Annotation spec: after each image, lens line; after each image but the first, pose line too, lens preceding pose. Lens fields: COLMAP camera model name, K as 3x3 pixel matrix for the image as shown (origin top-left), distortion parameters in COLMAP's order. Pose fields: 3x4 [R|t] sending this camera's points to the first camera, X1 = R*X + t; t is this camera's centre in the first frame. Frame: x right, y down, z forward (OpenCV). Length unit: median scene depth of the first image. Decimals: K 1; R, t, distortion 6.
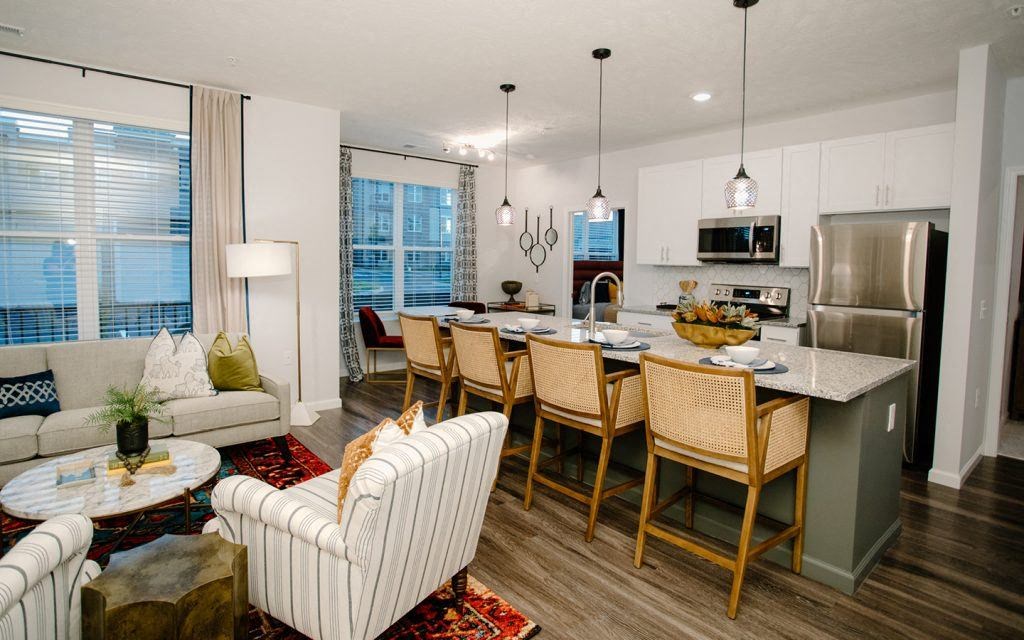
lens RADIAL K [[535.6, 0, 544.9], [0, 535.6, 304.7], [0, 0, 1]] dist [-0.069925, 0.030489]
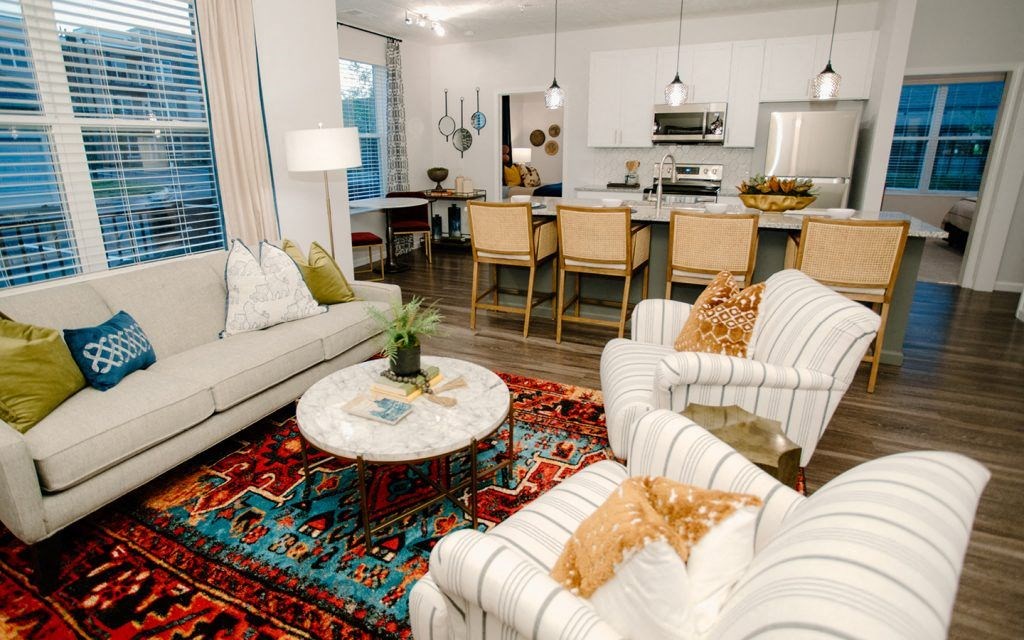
lens RADIAL K [[522.4, 0, 510.6], [0, 522.4, 295.3], [0, 0, 1]] dist [-0.050026, 0.016821]
pose [[0.908509, -0.132933, 0.396157, -0.554598], [0.052752, 0.976950, 0.206846, -0.010252], [-0.414523, -0.167023, 0.894581, 0.091254]]
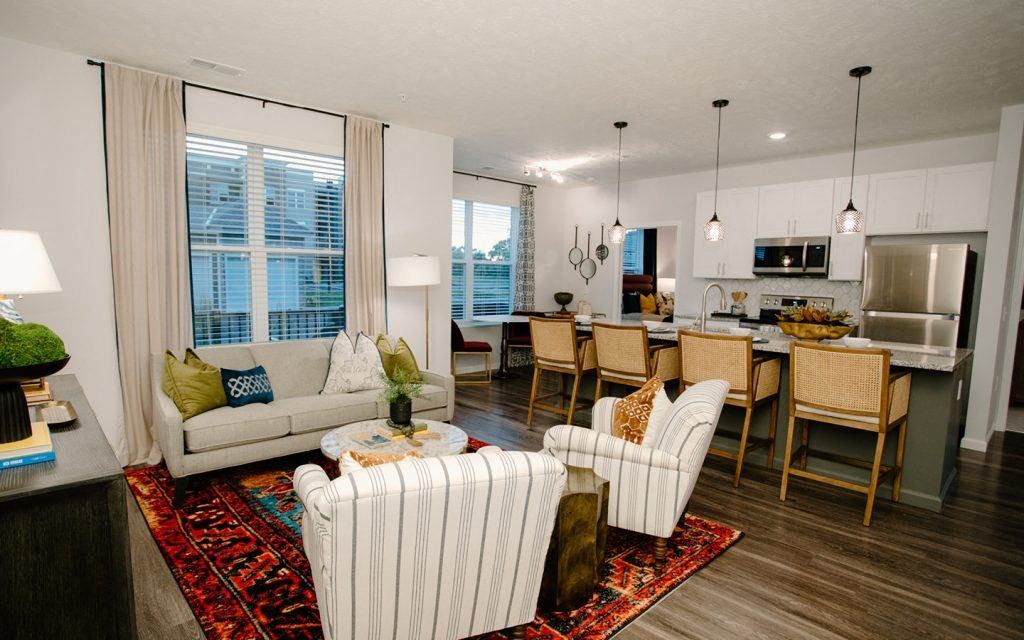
lens RADIAL K [[550.5, 0, 525.6], [0, 550.5, 342.5], [0, 0, 1]] dist [-0.044603, 0.001016]
pose [[0.998279, -0.005364, 0.058406, -0.328145], [0.003038, 0.999201, 0.039841, 0.020555], [-0.058573, -0.039595, 0.997498, -0.194323]]
